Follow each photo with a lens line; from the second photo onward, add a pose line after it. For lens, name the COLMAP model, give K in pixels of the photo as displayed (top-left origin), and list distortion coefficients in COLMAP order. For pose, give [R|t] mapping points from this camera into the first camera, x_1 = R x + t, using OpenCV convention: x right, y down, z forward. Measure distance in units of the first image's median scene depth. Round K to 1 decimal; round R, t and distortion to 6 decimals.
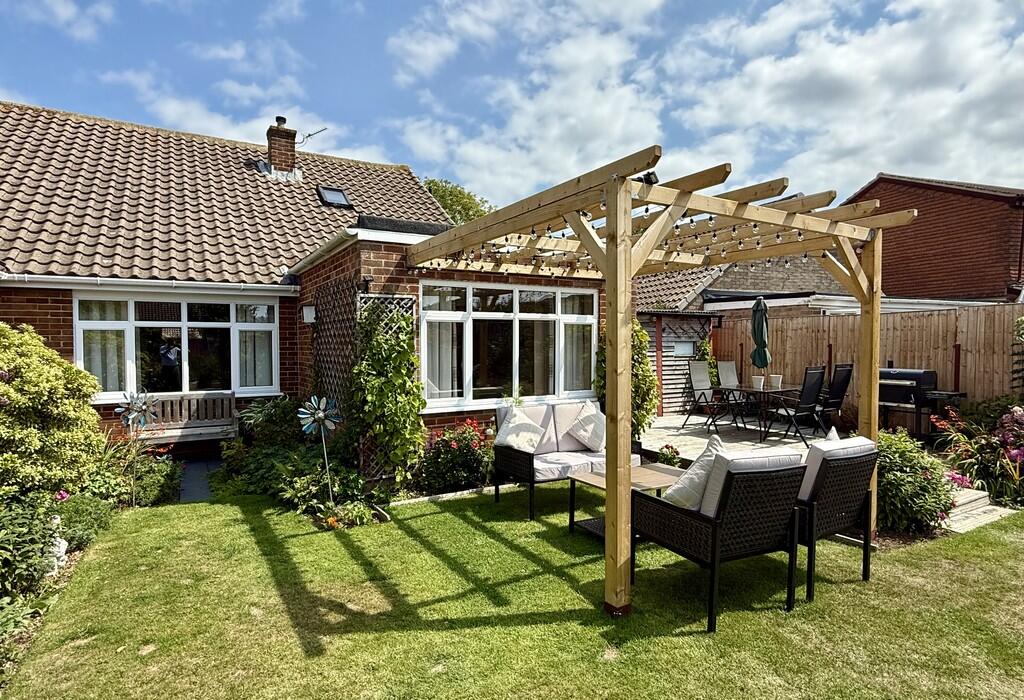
lens RADIAL K [[557.5, 0, 509.1], [0, 557.5, 353.2], [0, 0, 1]] dist [-0.002141, -0.001232]
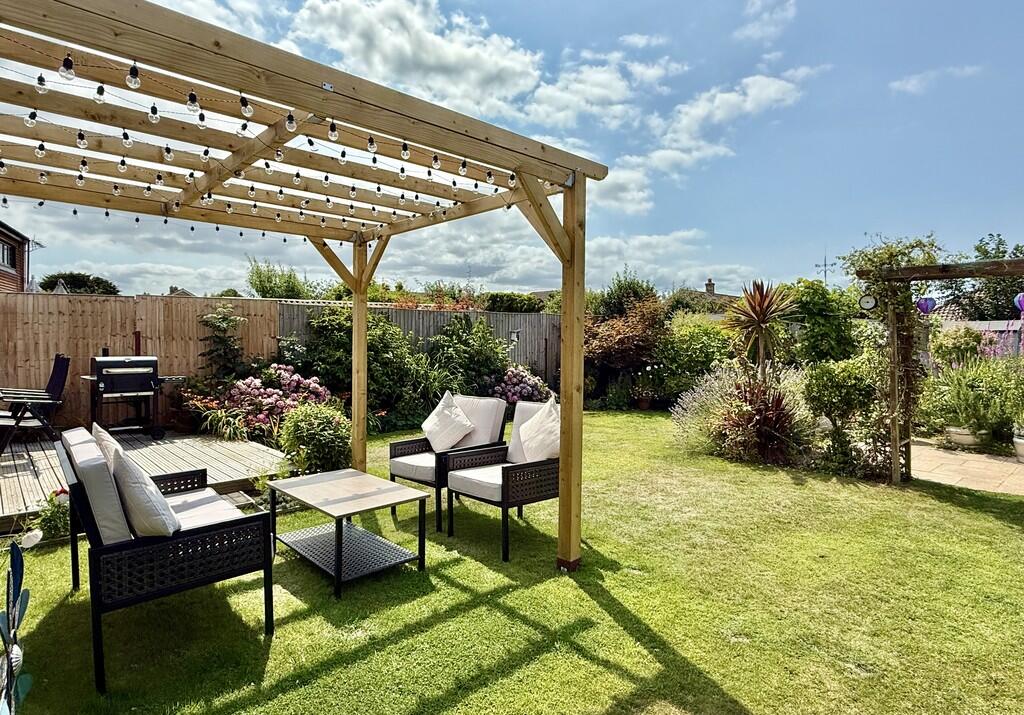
lens RADIAL K [[571.8, 0, 511.5], [0, 571.8, 348.1], [0, 0, 1]] dist [0.001495, -0.003104]
pose [[-0.229624, -0.013692, 0.973183, -0.380879], [0.021966, 0.999573, 0.019246, 0.009988], [-0.973031, 0.025796, -0.229226, 0.607440]]
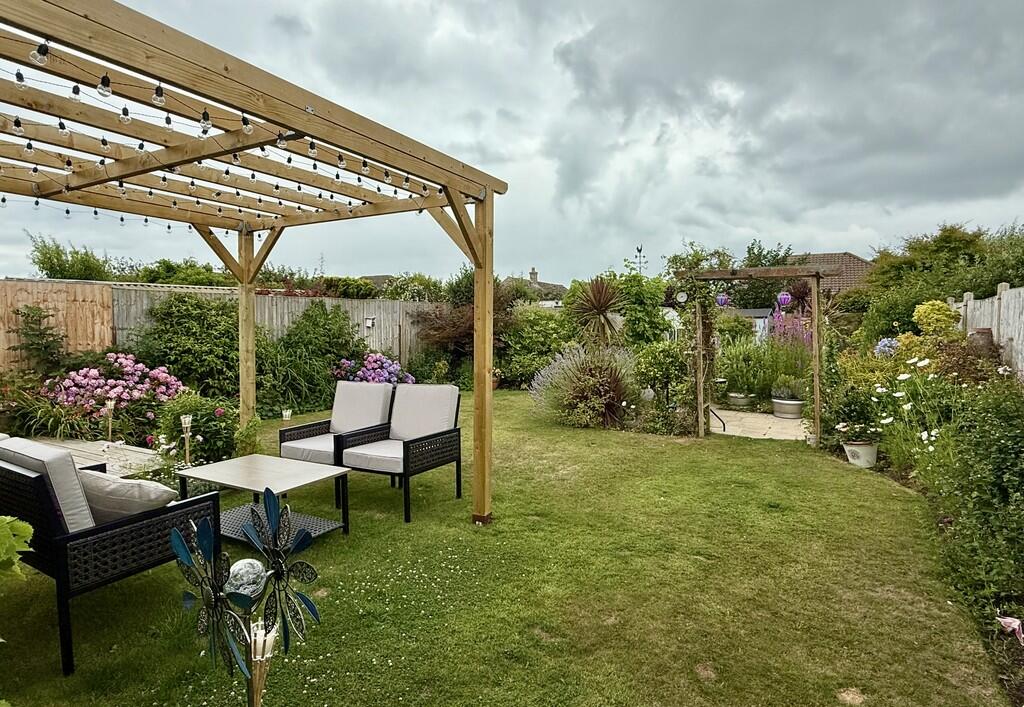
lens RADIAL K [[557.5, 0, 509.4], [0, 557.5, 357.6], [0, 0, 1]] dist [-0.002141, -0.001232]
pose [[-0.503586, -0.049816, 0.862508, -0.439317], [0.021696, 0.997292, 0.070269, -0.000043], [-0.863673, 0.054099, -0.501141, 0.748675]]
